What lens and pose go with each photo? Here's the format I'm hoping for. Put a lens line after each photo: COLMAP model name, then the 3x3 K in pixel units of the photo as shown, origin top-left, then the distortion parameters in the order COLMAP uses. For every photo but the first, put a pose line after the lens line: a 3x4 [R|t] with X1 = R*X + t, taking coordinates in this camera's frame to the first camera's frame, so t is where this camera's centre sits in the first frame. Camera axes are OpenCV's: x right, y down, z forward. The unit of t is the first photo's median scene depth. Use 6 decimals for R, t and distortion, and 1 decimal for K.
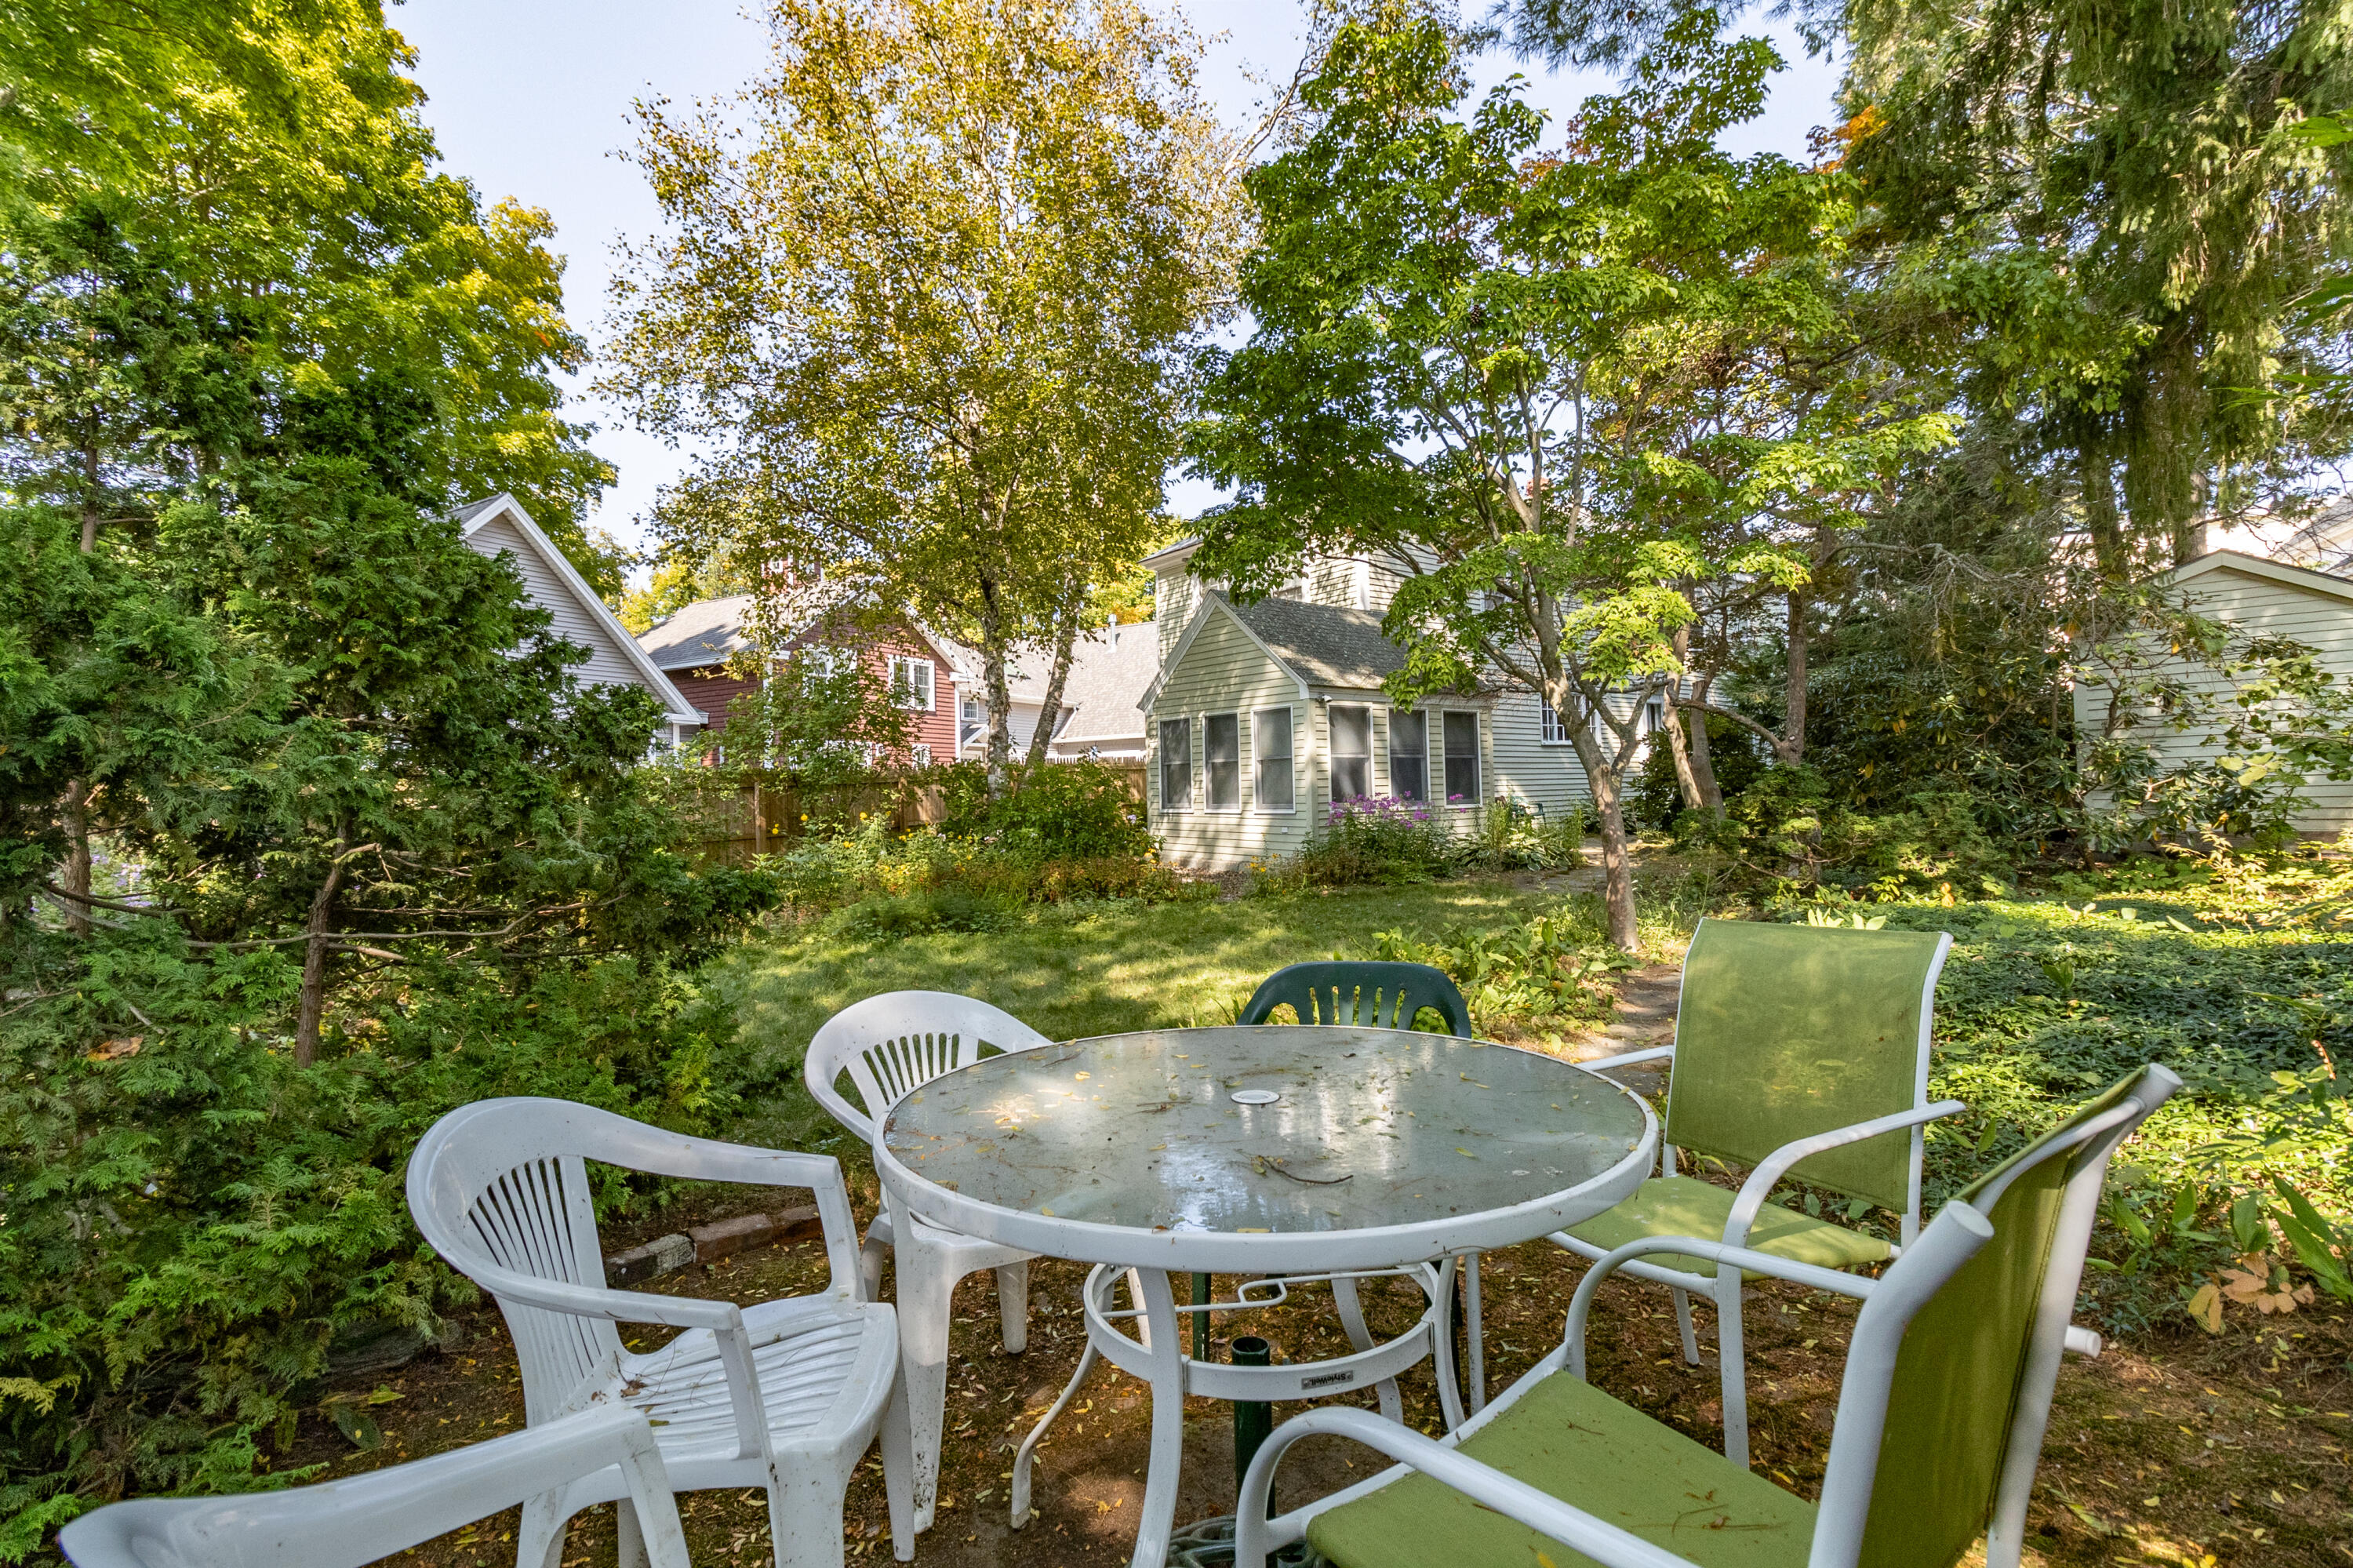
lens RADIAL K [[1072.2, 0, 1183.5], [0, 1072.2, 773.5], [0, 0, 1]] dist [-0.001350, 0.002415]
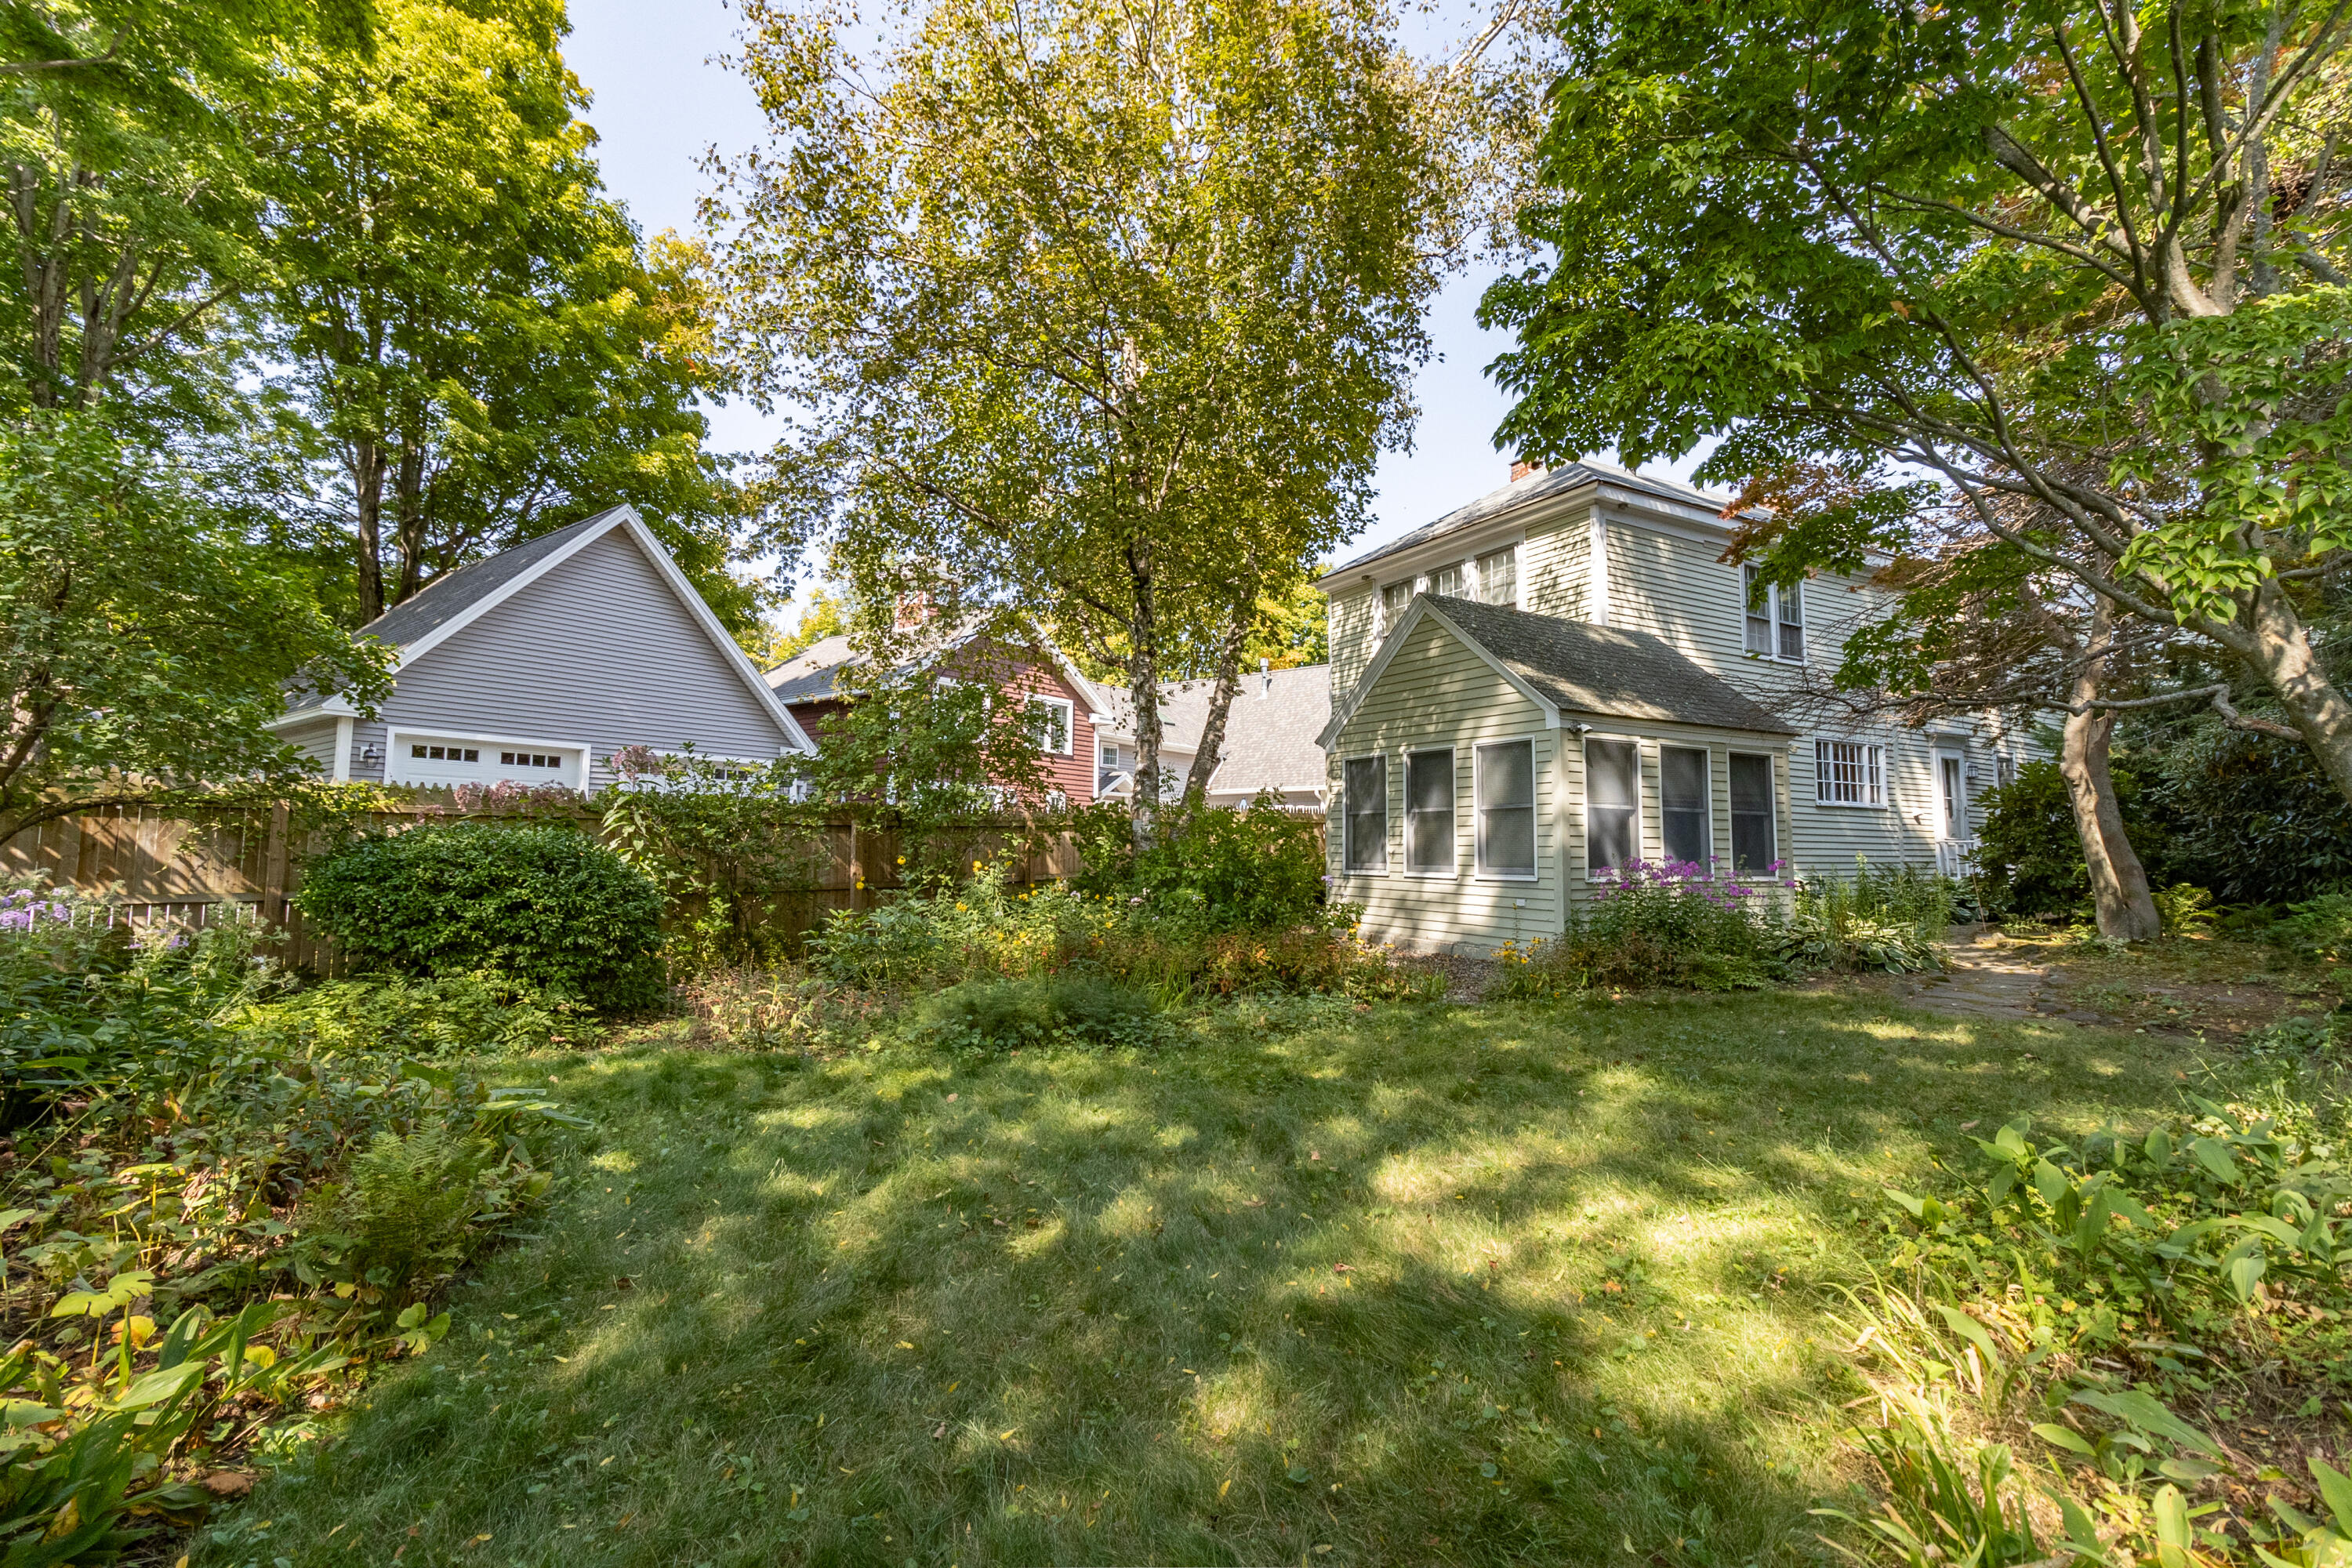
lens RADIAL K [[1071.7, 0, 1168.4], [0, 1071.7, 790.9], [0, 0, 1]] dist [-0.001350, 0.002415]
pose [[0.990120, 0.023212, -0.138285, -0.045376], [-0.028790, 0.998845, -0.038477, 0.009563], [0.137232, 0.042078, 0.989645, 0.206449]]
